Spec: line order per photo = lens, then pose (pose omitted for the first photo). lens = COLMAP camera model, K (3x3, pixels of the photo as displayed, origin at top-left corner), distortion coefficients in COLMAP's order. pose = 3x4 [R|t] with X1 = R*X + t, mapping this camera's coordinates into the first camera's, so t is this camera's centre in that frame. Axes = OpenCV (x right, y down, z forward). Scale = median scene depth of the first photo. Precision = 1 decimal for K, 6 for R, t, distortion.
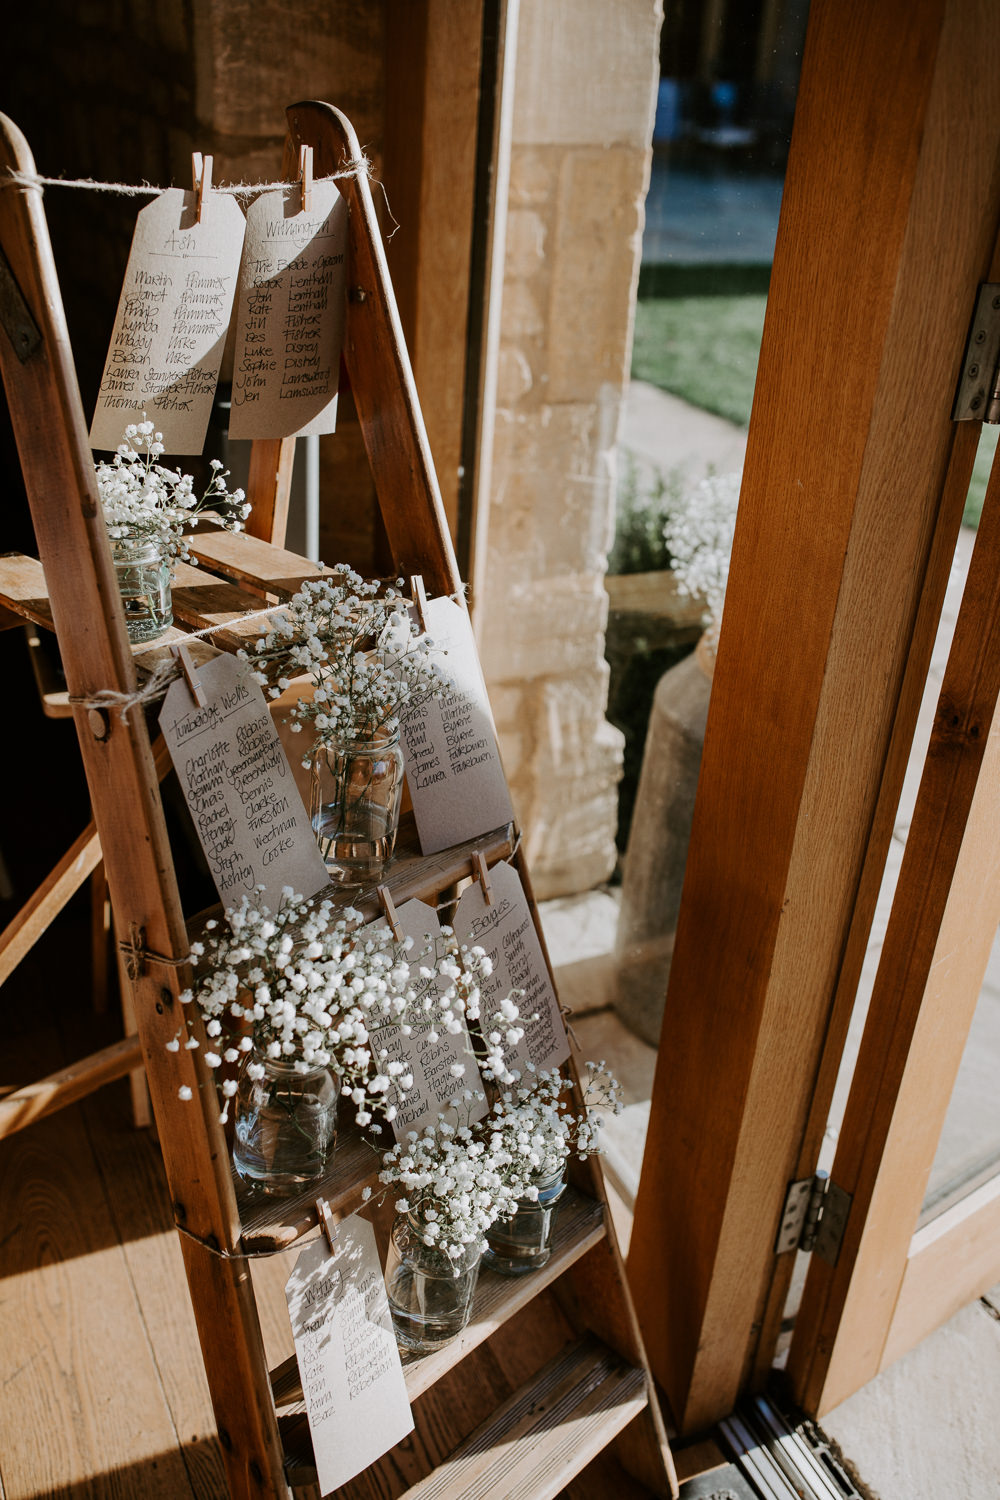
lens RADIAL K [[1480.9, 0, 500.0], [0, 1480.9, 750.0], [0, 0, 1]] dist [-0.006690, -0.009051]
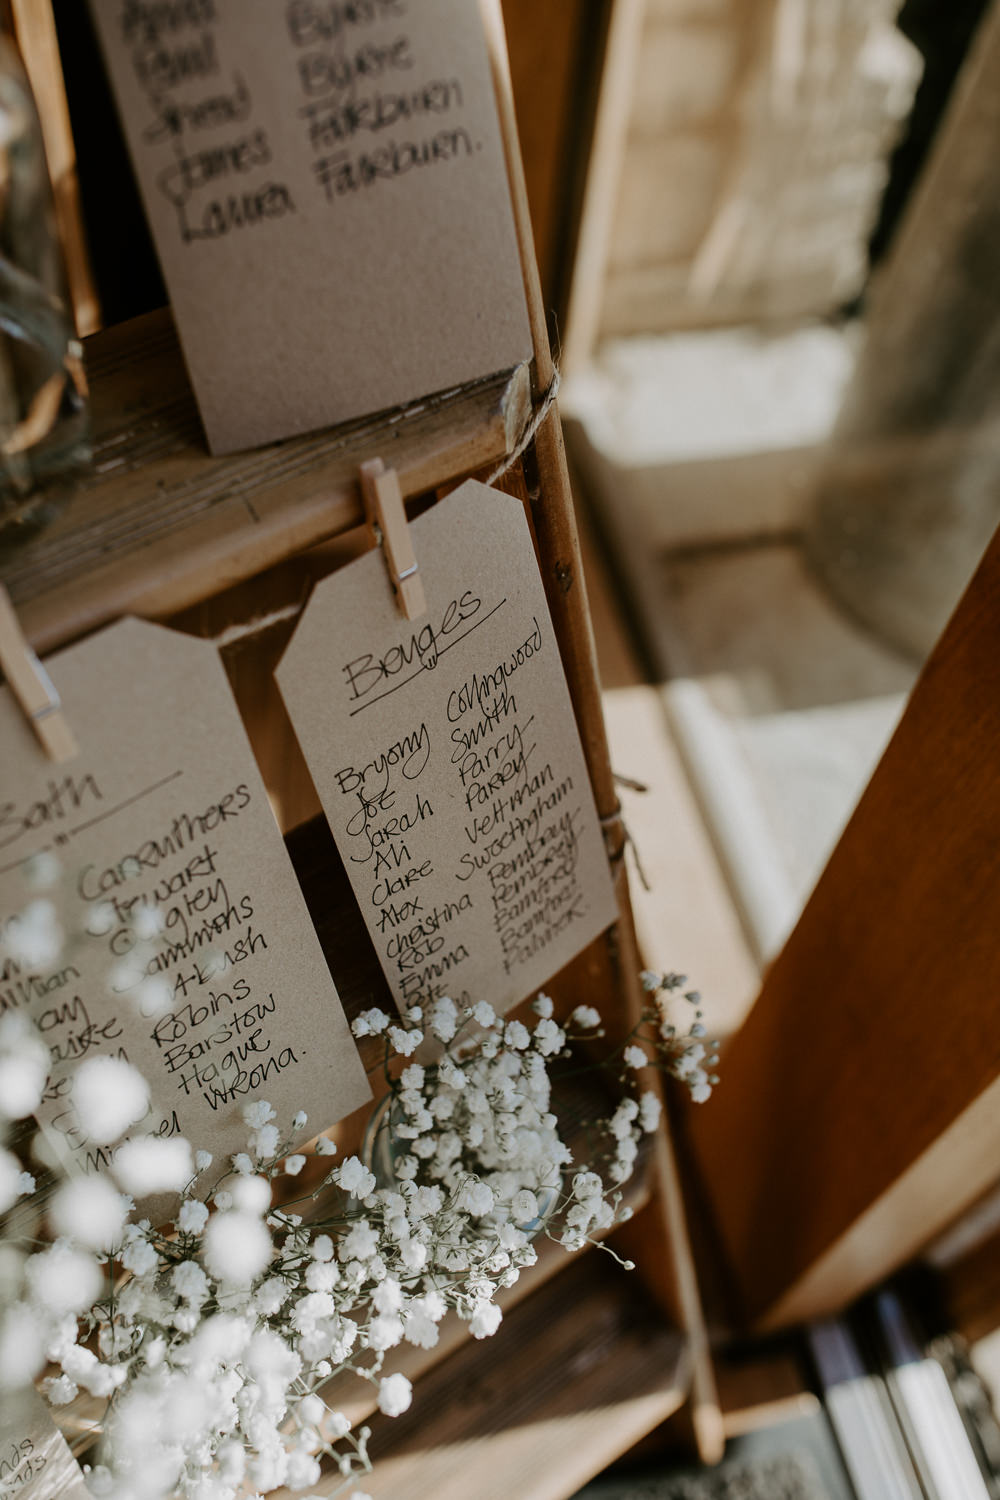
lens RADIAL K [[1458.4, 0, 500.0], [0, 1458.4, 750.0], [0, 0, 1]] dist [-0.037430, 0.011966]
pose [[0.980039, 0.171871, -0.099921, 0.050558], [-0.108060, 0.882399, 0.457925, -0.022604], [0.166874, -0.437987, 0.883358, 0.680540]]
